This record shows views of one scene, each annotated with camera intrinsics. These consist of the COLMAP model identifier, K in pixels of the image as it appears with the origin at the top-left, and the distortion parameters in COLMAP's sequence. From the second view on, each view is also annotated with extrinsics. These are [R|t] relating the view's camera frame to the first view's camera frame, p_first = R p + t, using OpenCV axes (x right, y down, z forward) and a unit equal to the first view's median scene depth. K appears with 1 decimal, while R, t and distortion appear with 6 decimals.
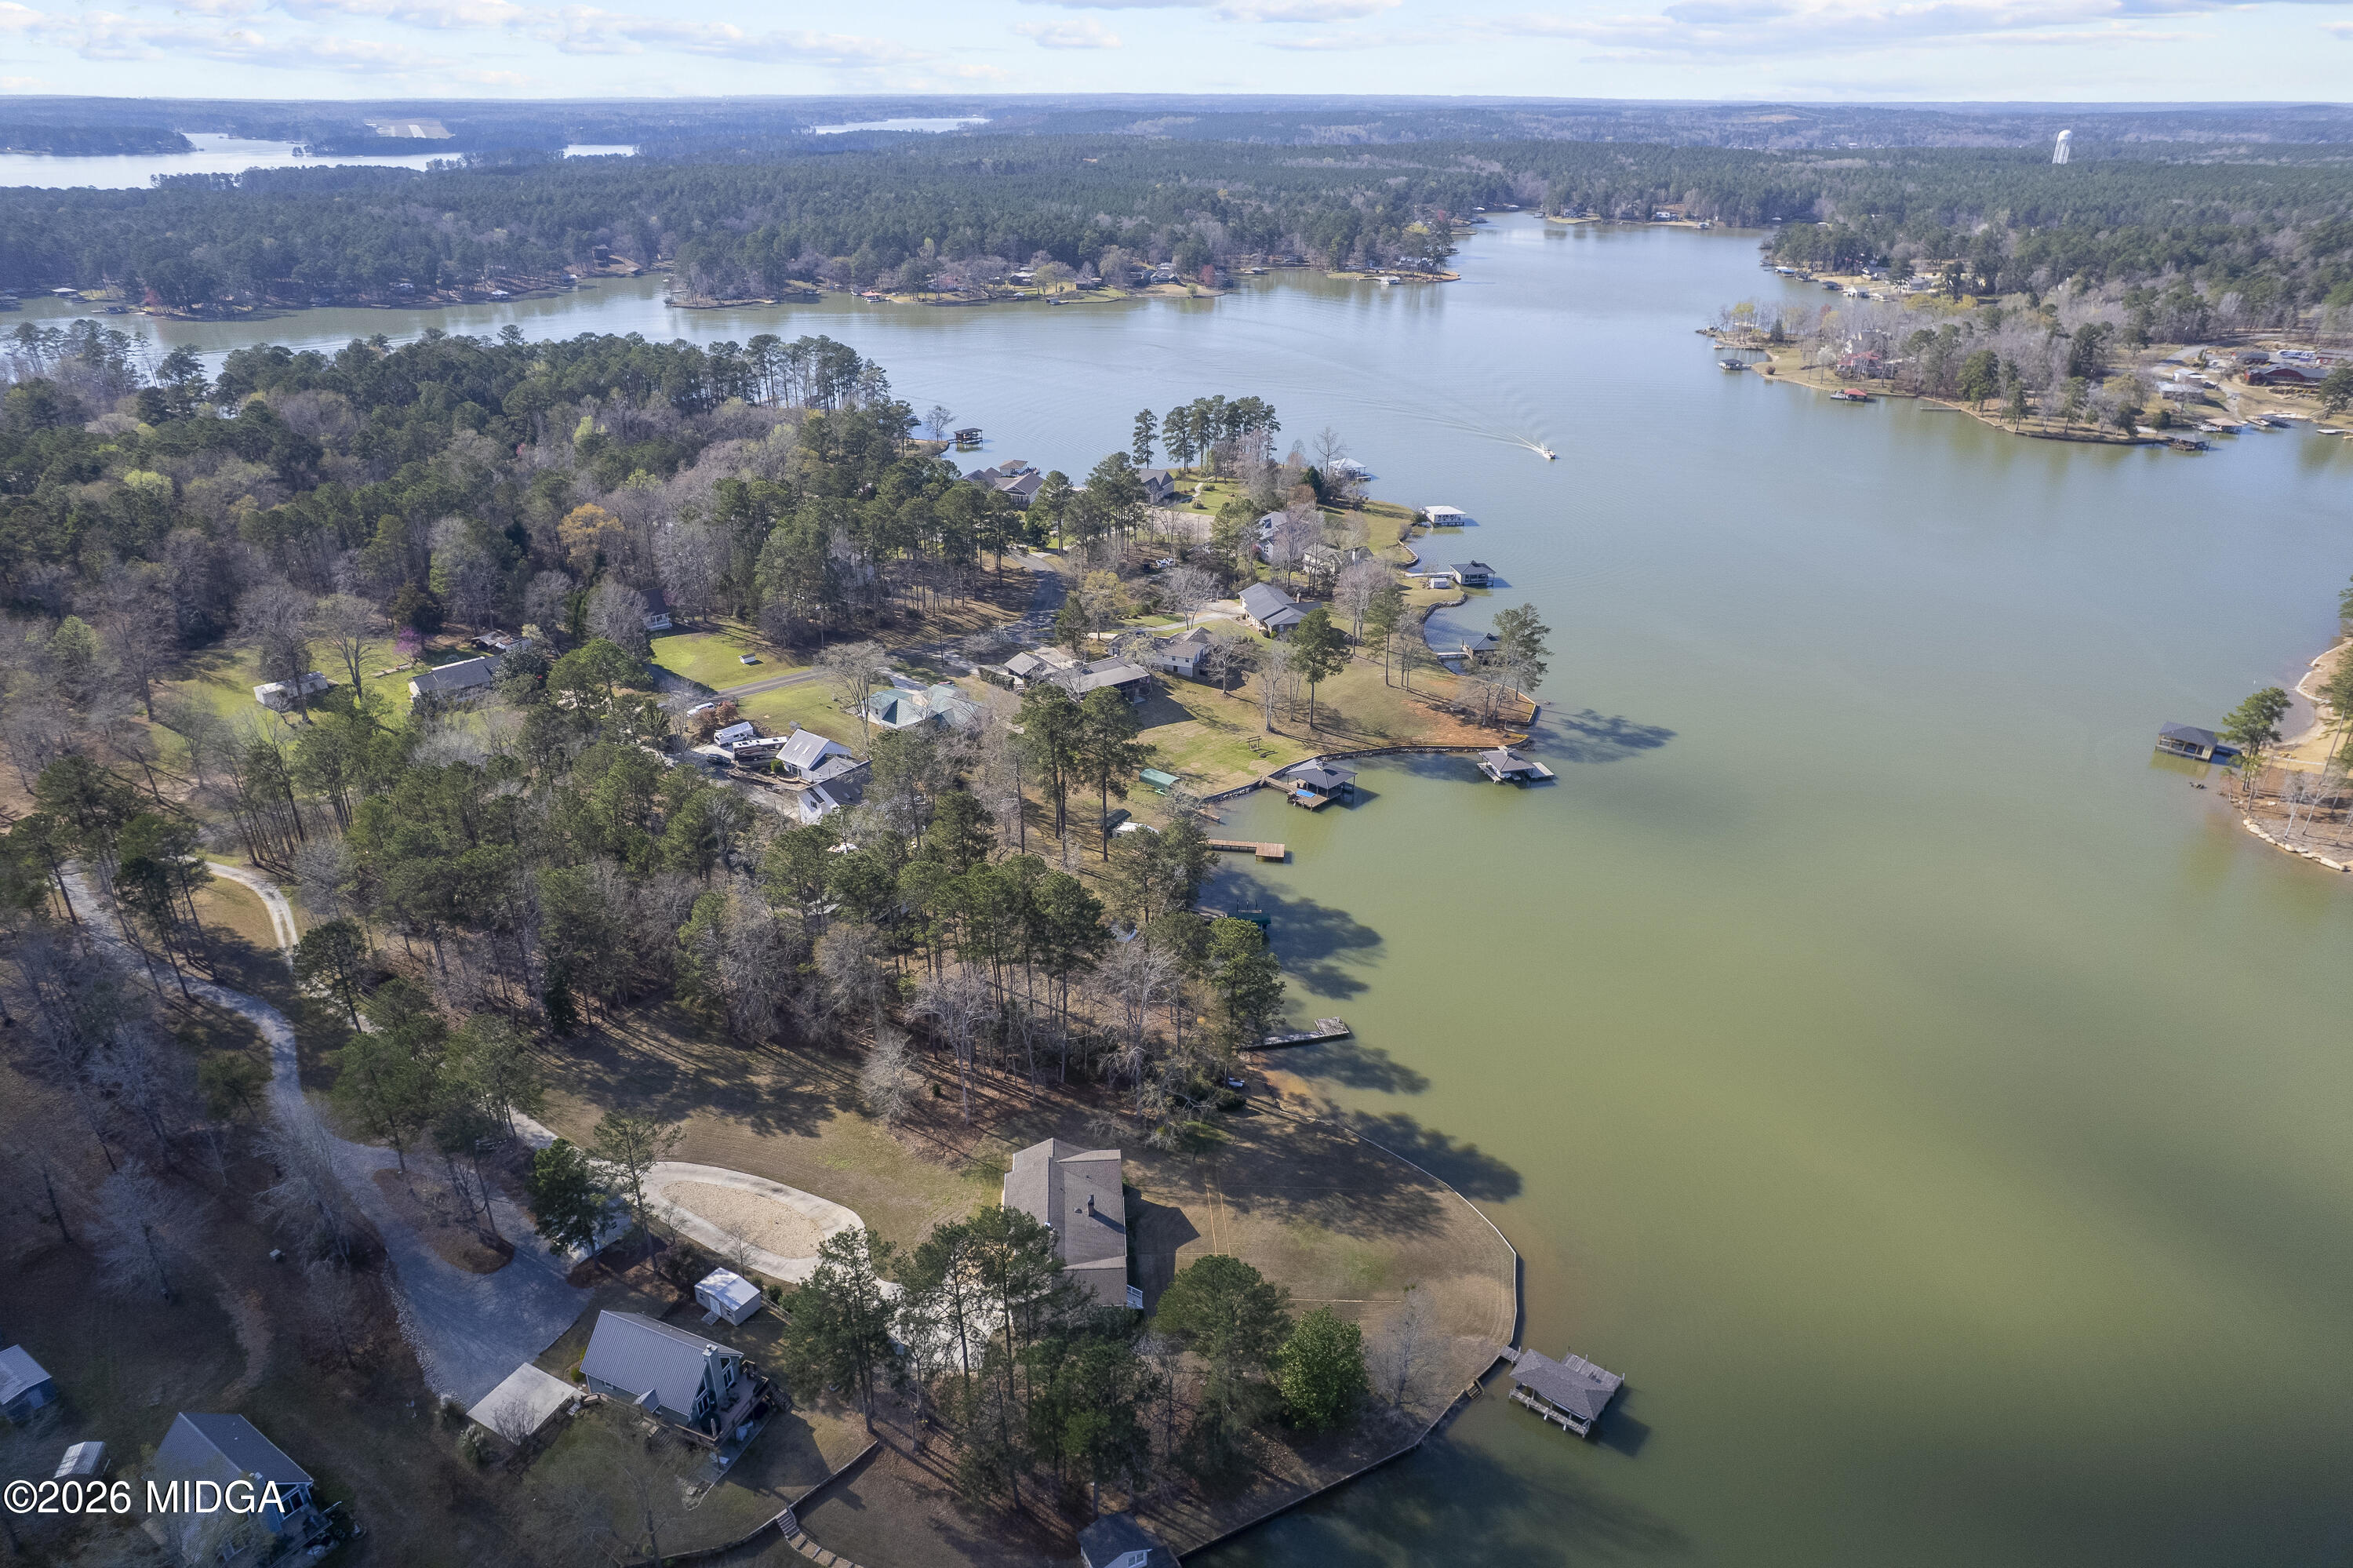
lens RADIAL K [[1510.0, 0, 1176.5], [0, 1510.0, 784.0], [0, 0, 1]] dist [-0.084204, 0.074343]
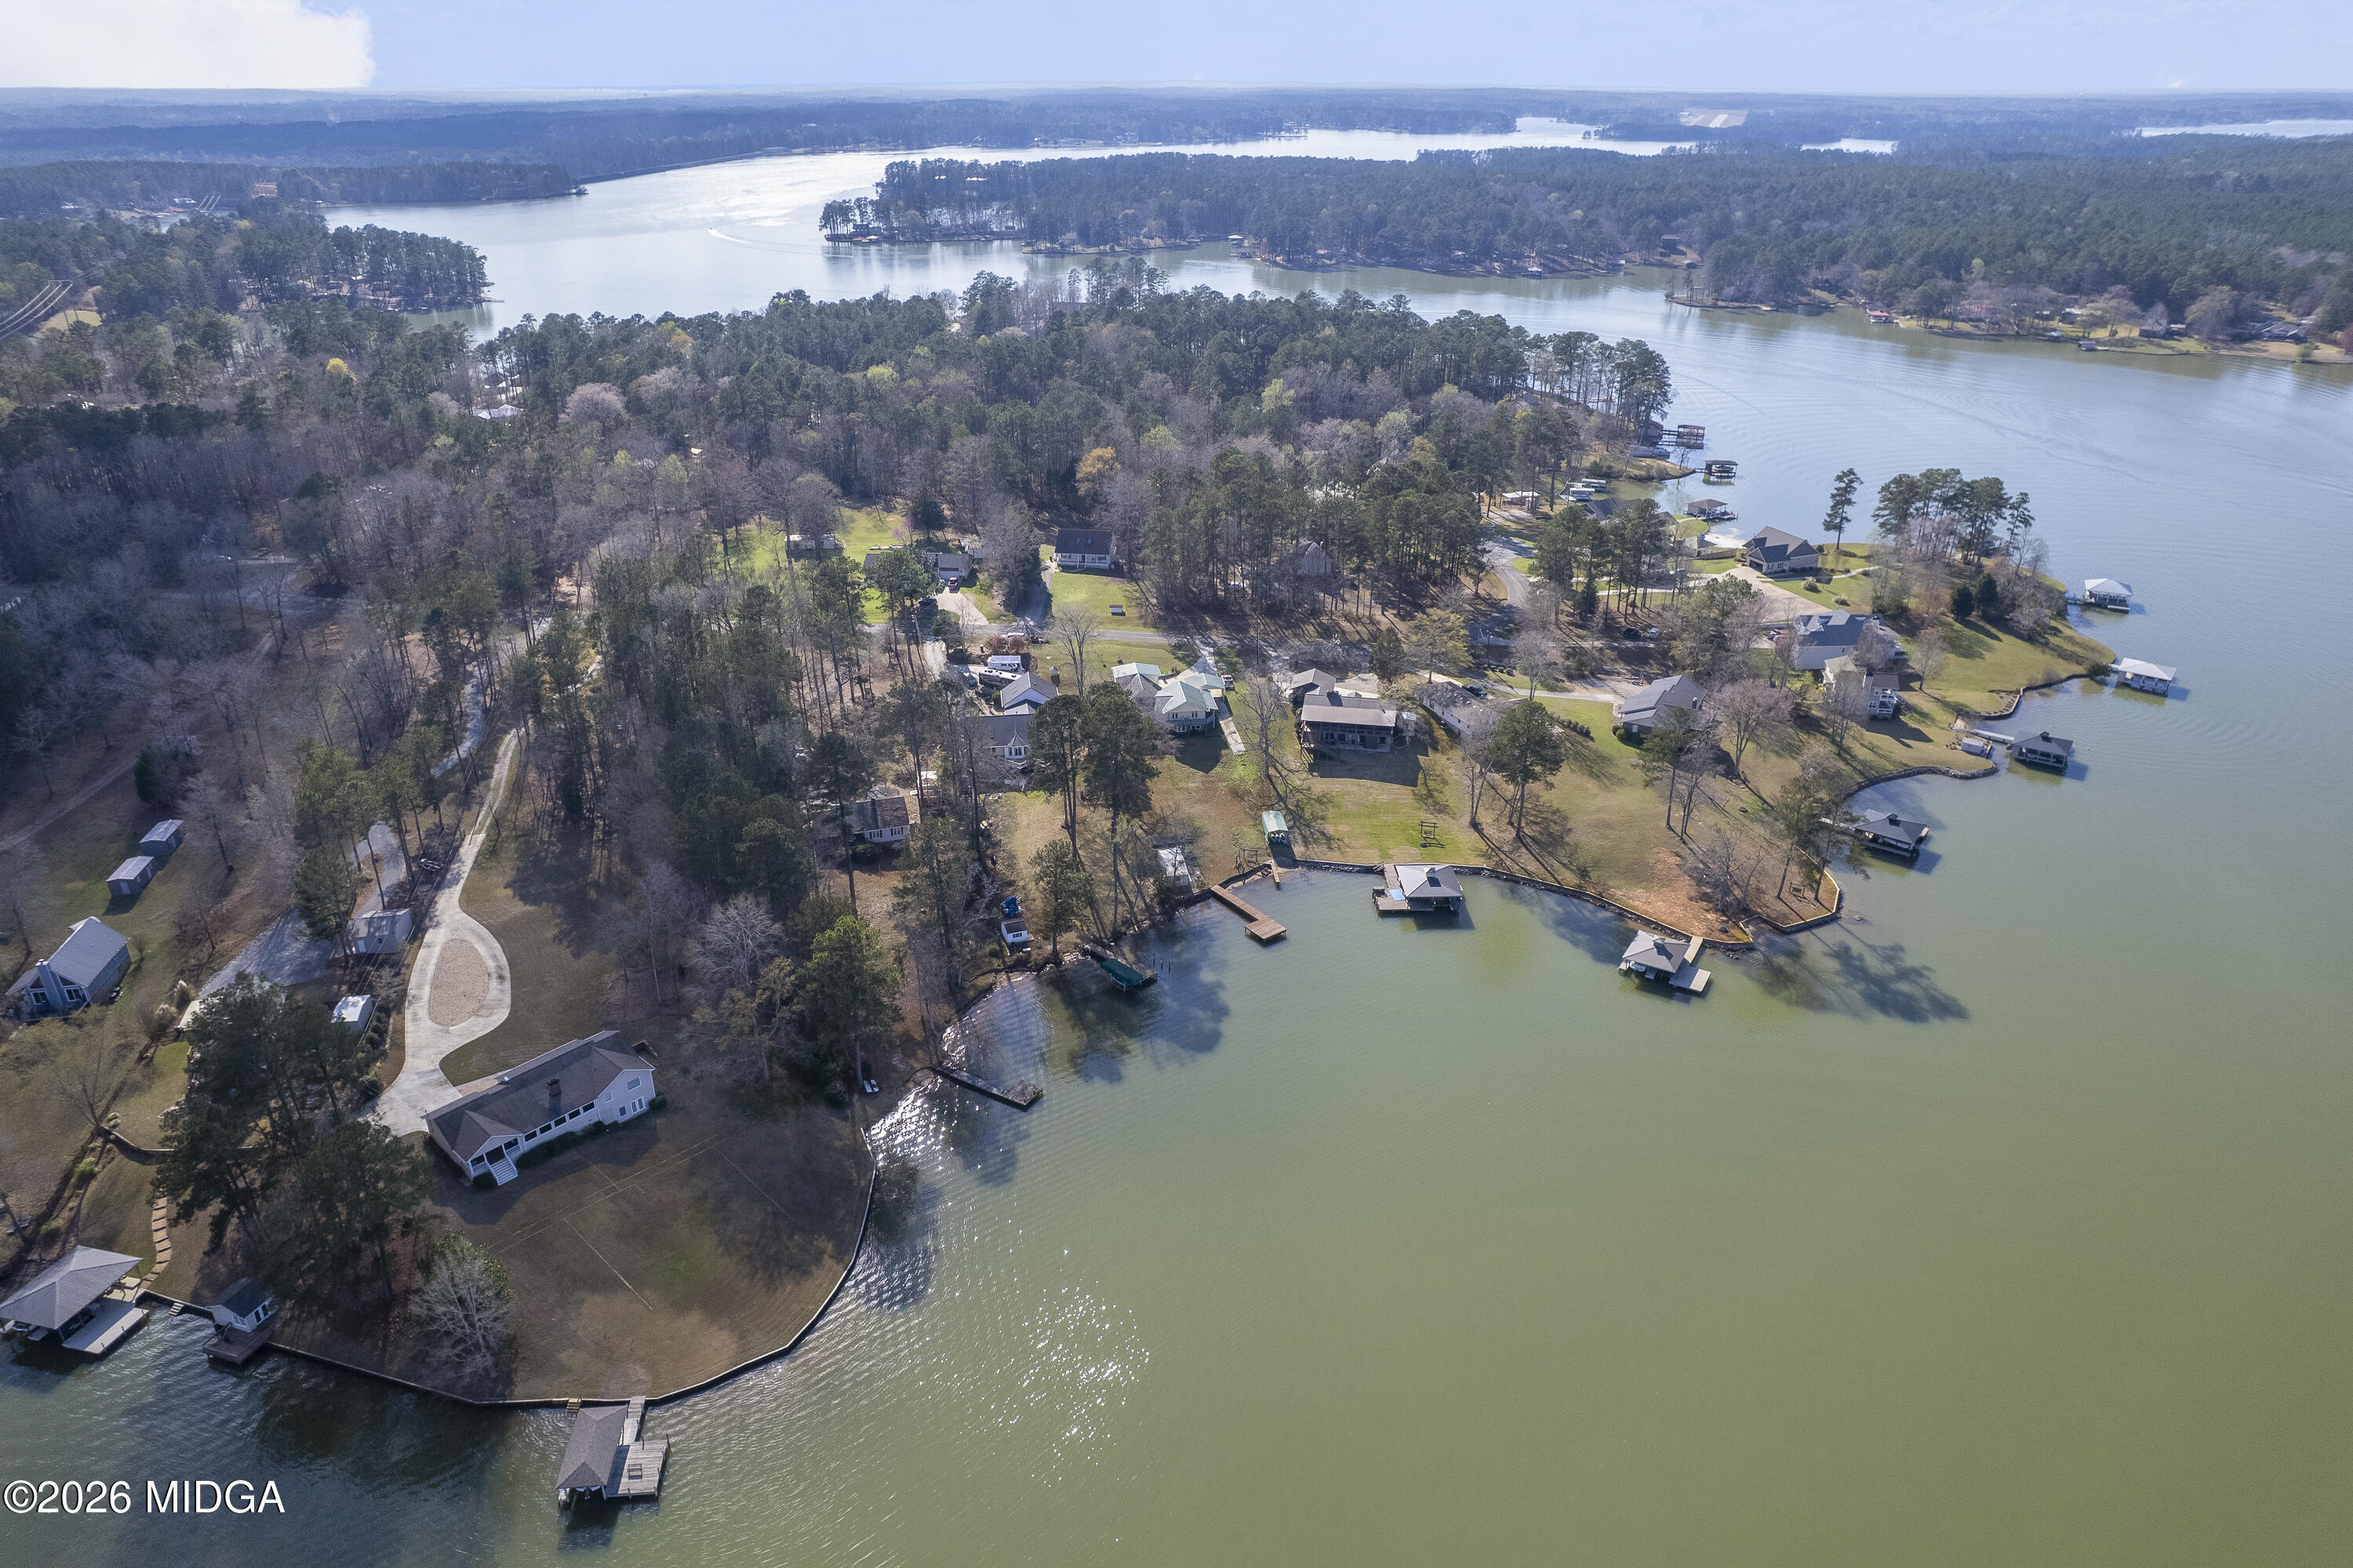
lens RADIAL K [[1513.4, 0, 1185.8], [0, 1513.4, 787.1], [0, 0, 1]] dist [-0.084171, 0.076598]
pose [[0.703108, 0.303517, -0.643053, 0.164863], [-0.300505, 0.946435, 0.118142, -0.035976], [0.644466, 0.110174, 0.756654, 0.079873]]
